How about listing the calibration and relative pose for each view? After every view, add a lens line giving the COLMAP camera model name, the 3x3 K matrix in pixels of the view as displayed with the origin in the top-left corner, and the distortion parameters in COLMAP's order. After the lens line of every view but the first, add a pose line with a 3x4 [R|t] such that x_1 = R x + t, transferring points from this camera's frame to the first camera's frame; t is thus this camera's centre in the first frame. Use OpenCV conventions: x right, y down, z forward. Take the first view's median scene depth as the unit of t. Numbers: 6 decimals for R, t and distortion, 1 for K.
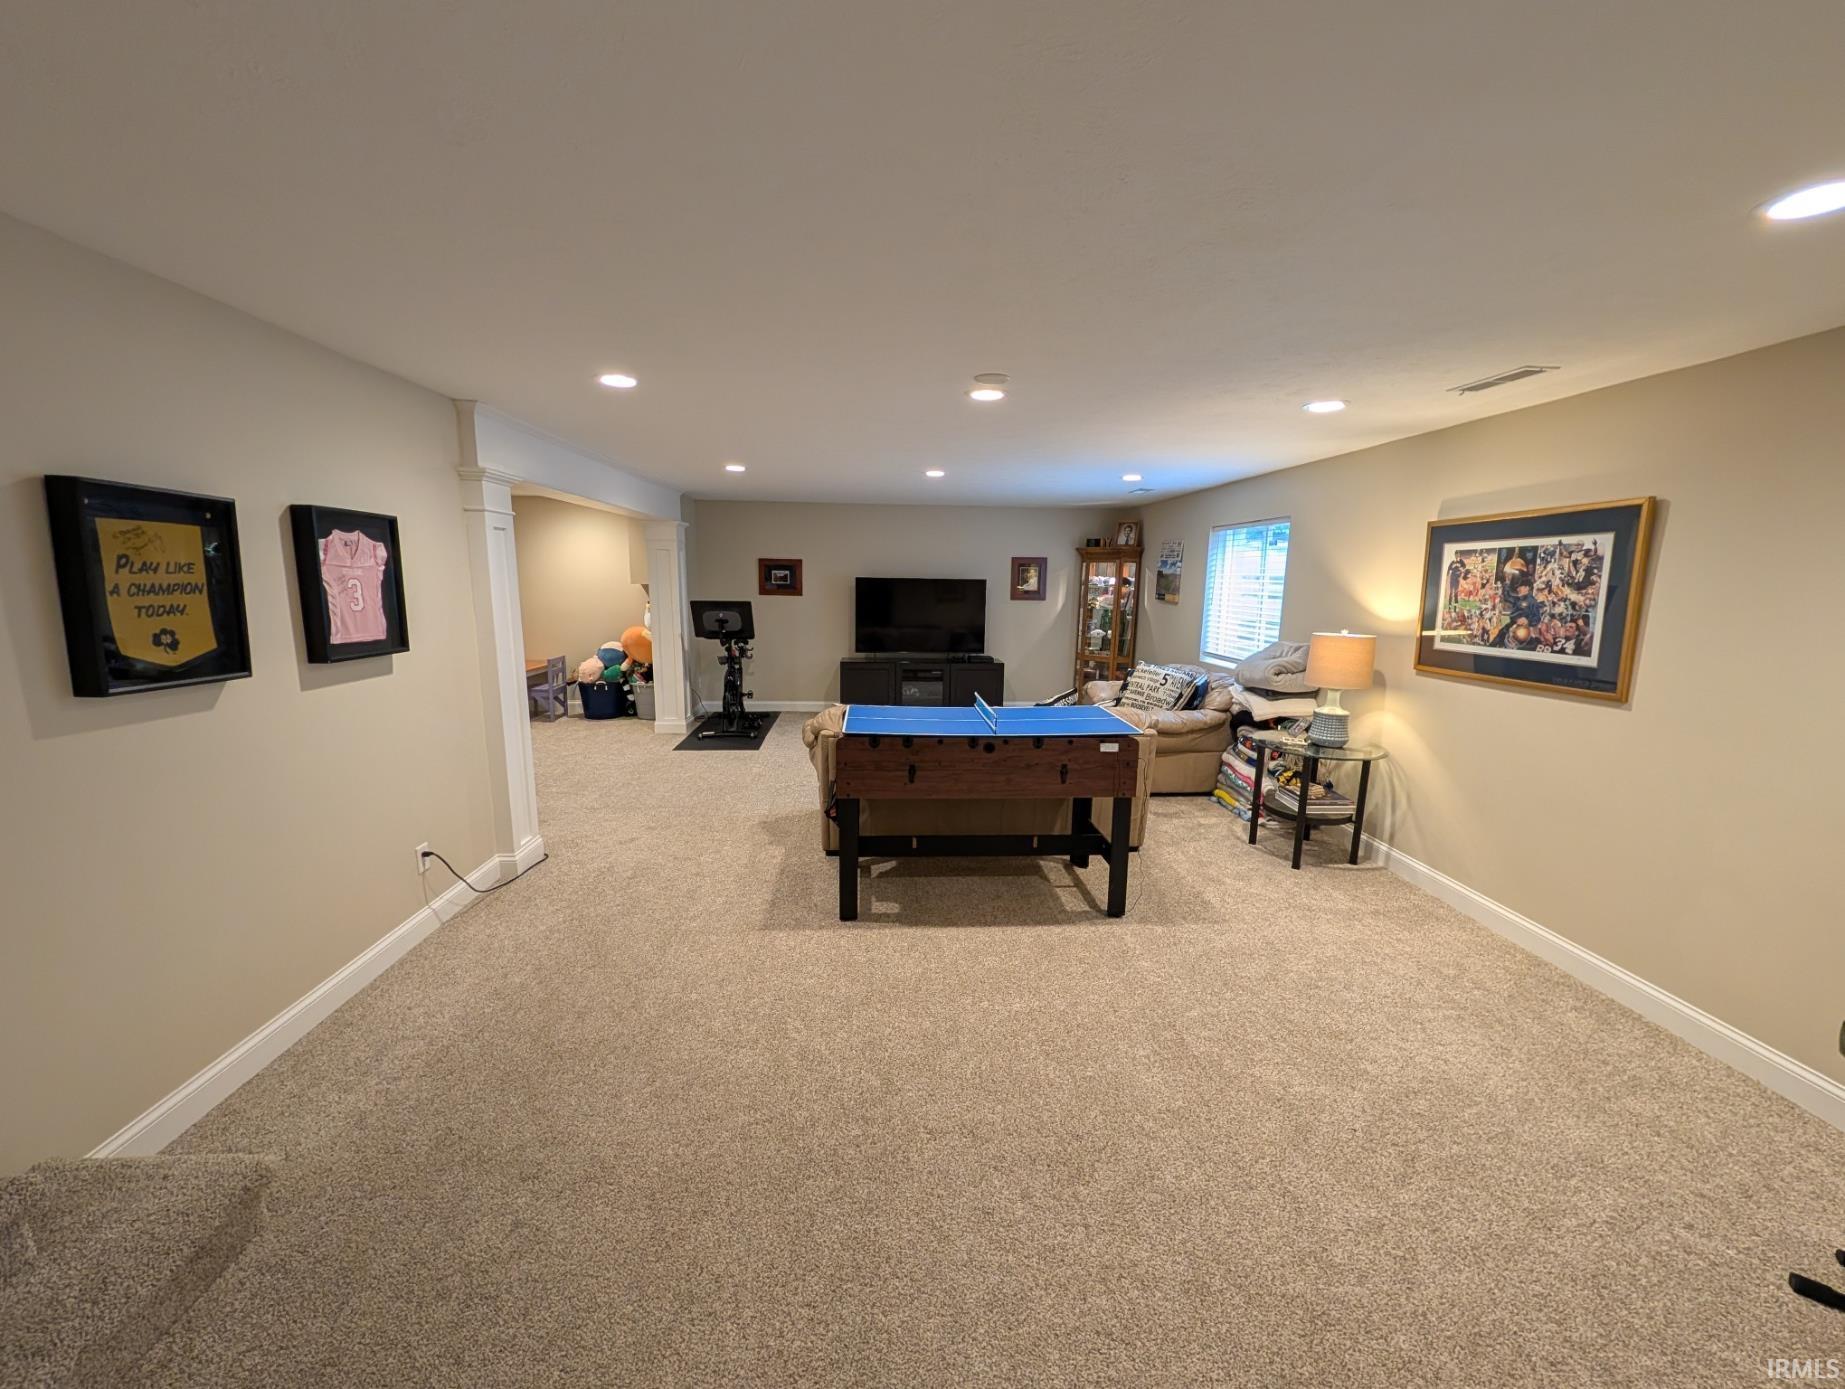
lens RADIAL K [[716.0, 0, 915.4], [0, 716.0, 689.7], [0, 0, 1]] dist [-0.001439, -0.000252]
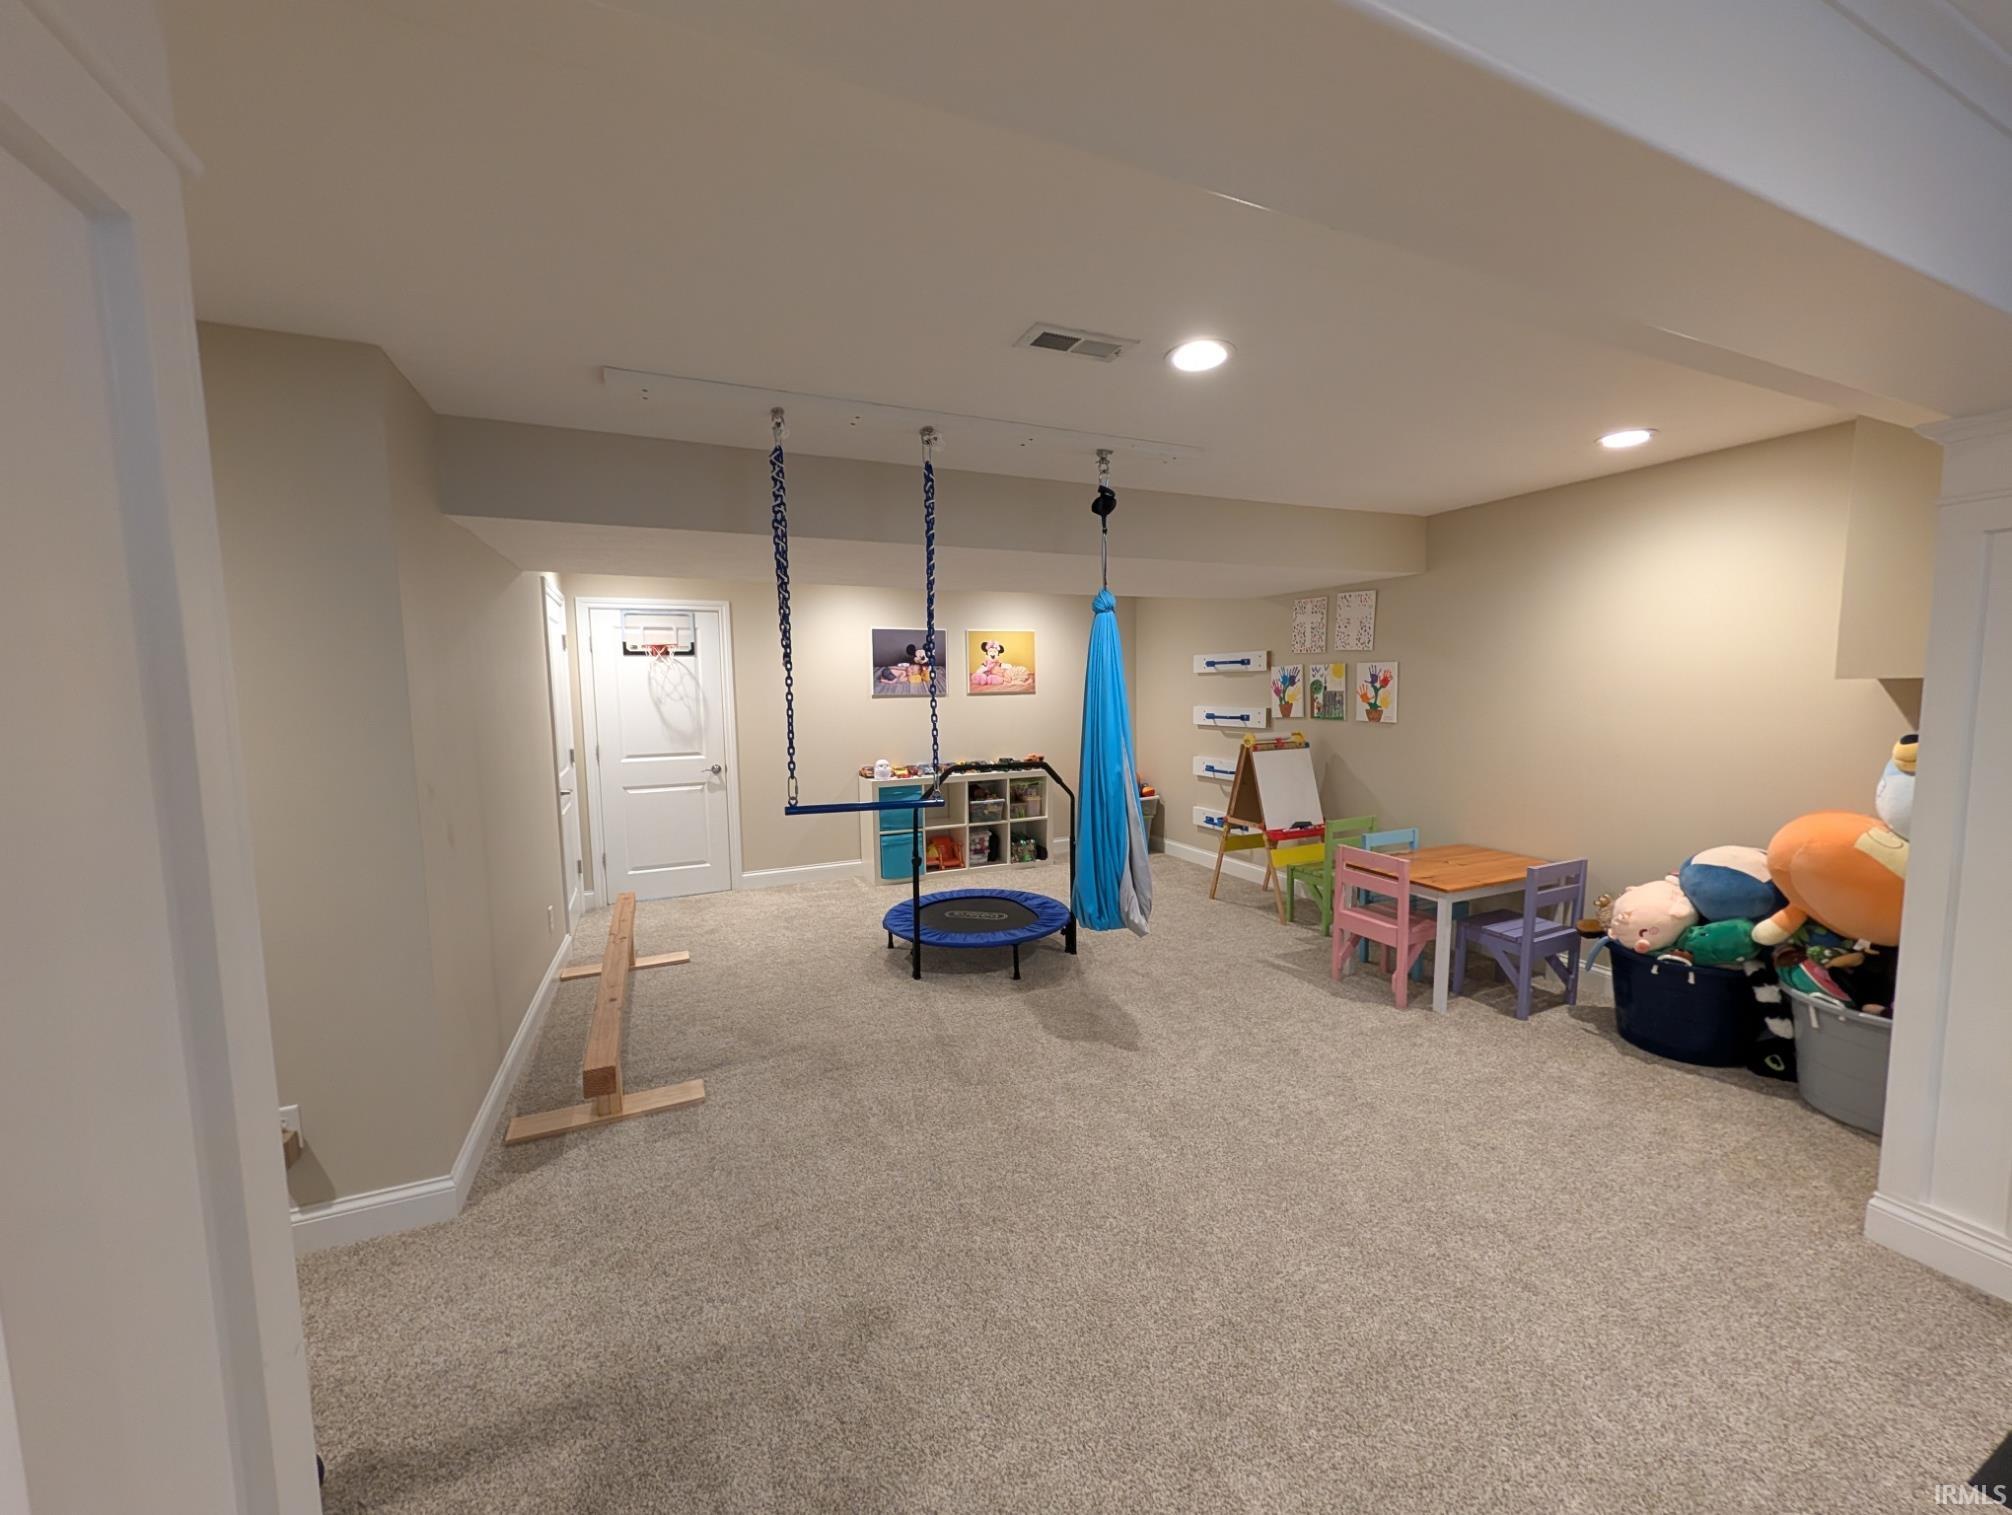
lens RADIAL K [[780.8, 0, 1008.1], [0, 780.8, 765.2], [0, 0, 1]] dist [-0.001439, -0.000252]
pose [[0.351875, 0.078777, -0.932726, -0.202977], [-0.126919, 0.991265, 0.035840, -0.075997], [0.927403, 0.105769, 0.358800, 0.542593]]
